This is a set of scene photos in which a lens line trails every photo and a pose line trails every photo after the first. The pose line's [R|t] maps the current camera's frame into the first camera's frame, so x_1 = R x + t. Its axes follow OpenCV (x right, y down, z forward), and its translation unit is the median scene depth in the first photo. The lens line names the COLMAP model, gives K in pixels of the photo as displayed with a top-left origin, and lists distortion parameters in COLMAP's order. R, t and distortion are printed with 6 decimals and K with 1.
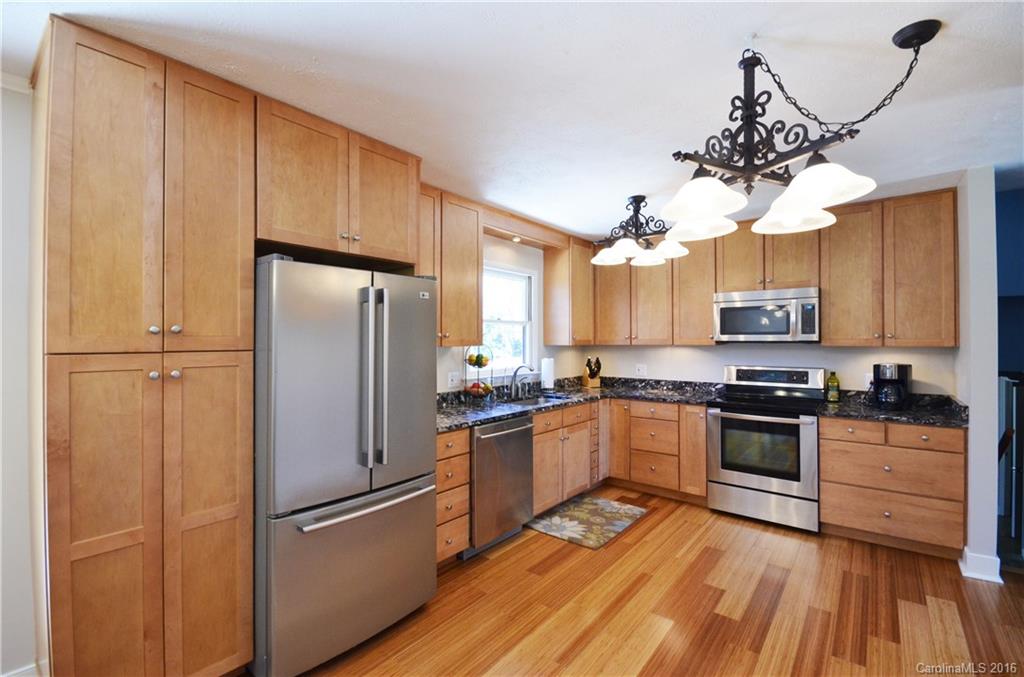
lens RADIAL K [[459.1, 0, 506.0], [0, 459.1, 338.2], [0, 0, 1]] dist [0.000860, 0.000032]
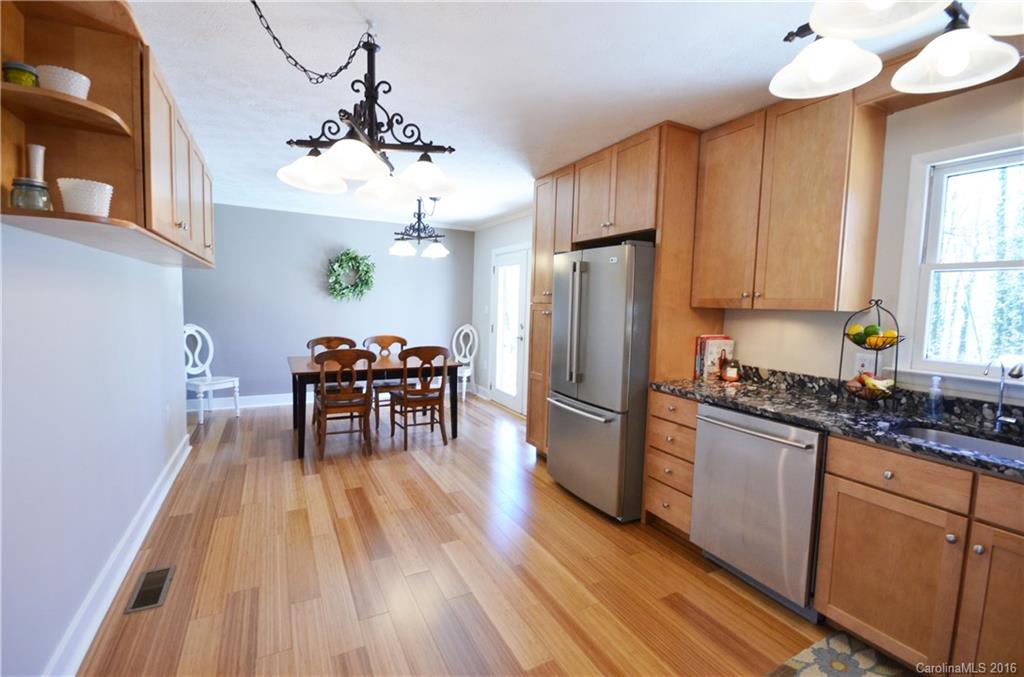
lens RADIAL K [[459.1, 0, 519.1], [0, 459.1, 340.9], [0, 0, 1]] dist [0.000860, 0.000032]
pose [[-0.398045, 0.062489, -0.915235, 0.851892], [-0.021386, 0.996774, 0.077357, 0.023977], [0.917117, 0.050365, -0.395425, 1.054461]]
